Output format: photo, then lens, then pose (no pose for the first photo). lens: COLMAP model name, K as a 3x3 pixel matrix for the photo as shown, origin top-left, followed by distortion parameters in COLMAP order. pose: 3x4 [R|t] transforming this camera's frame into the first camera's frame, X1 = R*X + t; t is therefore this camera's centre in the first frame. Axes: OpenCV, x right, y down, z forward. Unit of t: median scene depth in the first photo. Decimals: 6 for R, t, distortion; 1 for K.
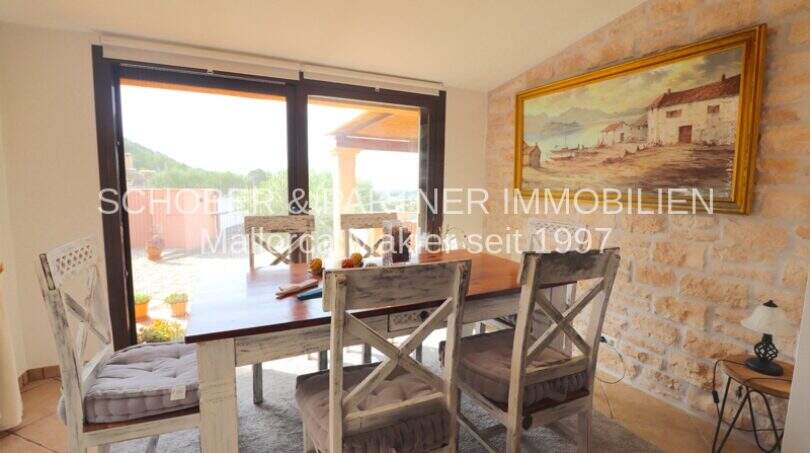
lens RADIAL K [[377.1, 0, 404.4], [0, 377.1, 225.5], [0, 0, 1]] dist [0.003033, -0.004523]
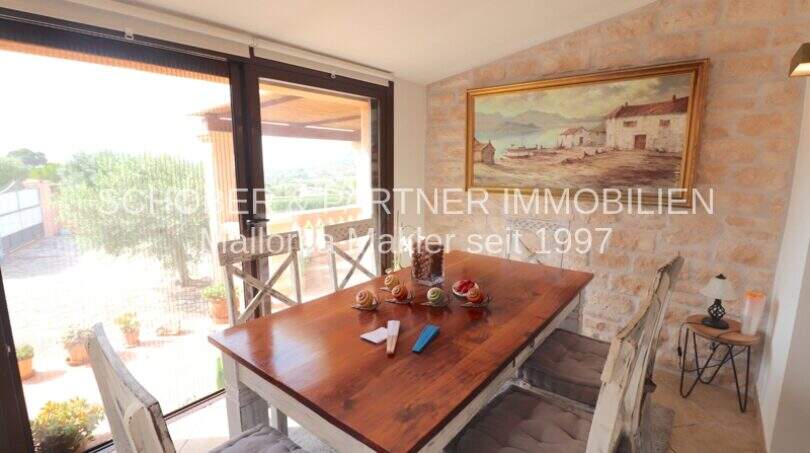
lens RADIAL K [[377.1, 0, 403.8], [0, 377.1, 226.0], [0, 0, 1]] dist [0.003033, -0.004523]
pose [[0.910394, -0.081972, 0.405541, -0.377851], [0.059196, 0.995899, 0.068414, -0.083979], [-0.409486, -0.038277, 0.911513, 0.165802]]
